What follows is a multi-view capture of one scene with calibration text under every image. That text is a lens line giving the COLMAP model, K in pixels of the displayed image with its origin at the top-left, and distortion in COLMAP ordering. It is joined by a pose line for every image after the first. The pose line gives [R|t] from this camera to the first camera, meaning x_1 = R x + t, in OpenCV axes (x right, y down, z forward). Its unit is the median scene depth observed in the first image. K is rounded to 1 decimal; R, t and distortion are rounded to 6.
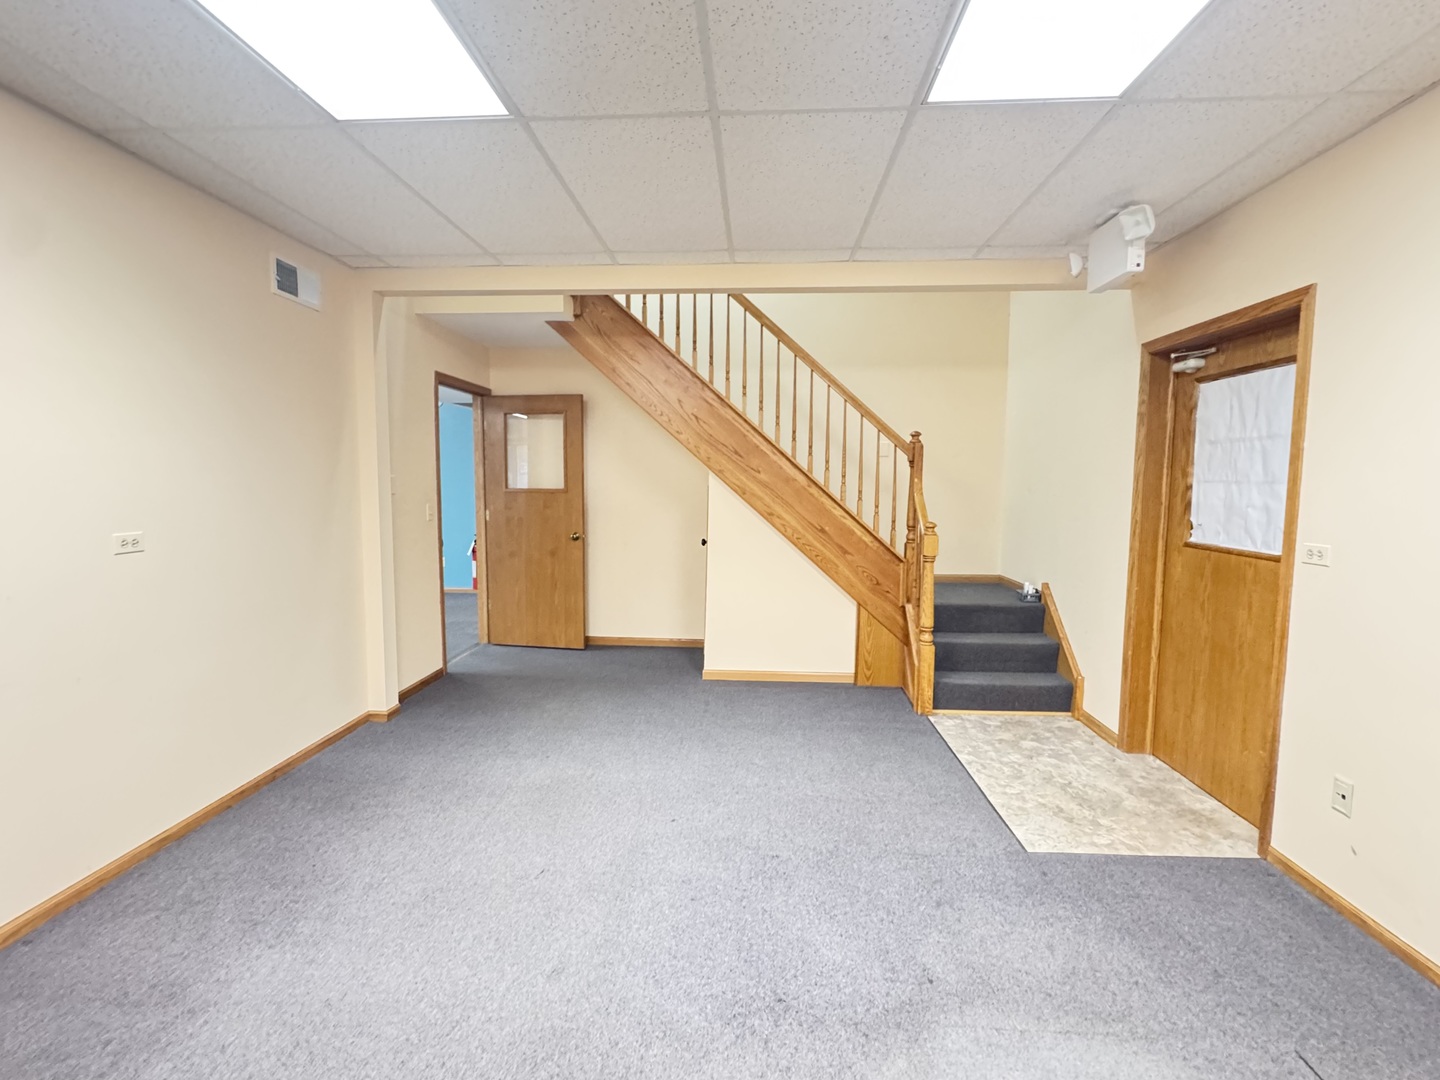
lens RADIAL K [[670.6, 0, 718.9], [0, 670.6, 540.9], [0, 0, 1]] dist [-0.002771, -0.000162]
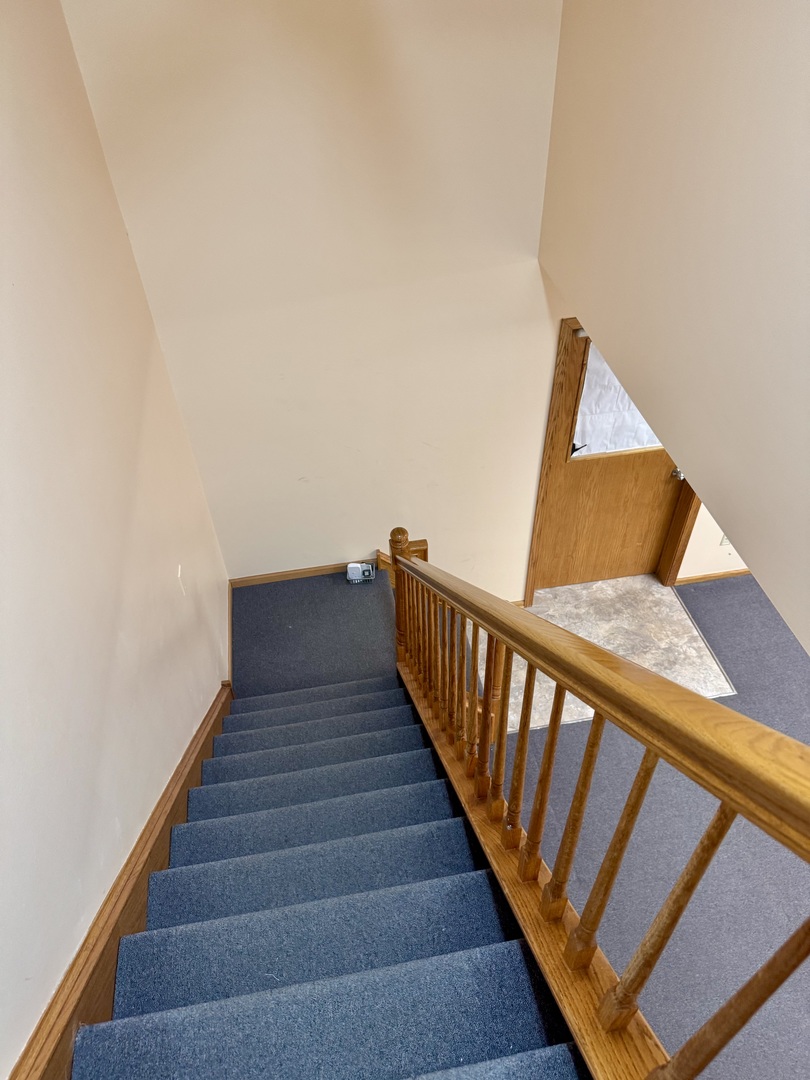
lens RADIAL K [[741.8, 0, 396.5], [0, 741.8, 543.2], [0, 0, 1]] dist [0.027886, -0.005768]
pose [[-0.200798, -0.678056, 0.707050, -0.308328], [0.145283, 0.693158, 0.705993, -0.928355], [-0.968800, 0.244484, -0.040674, 1.459271]]
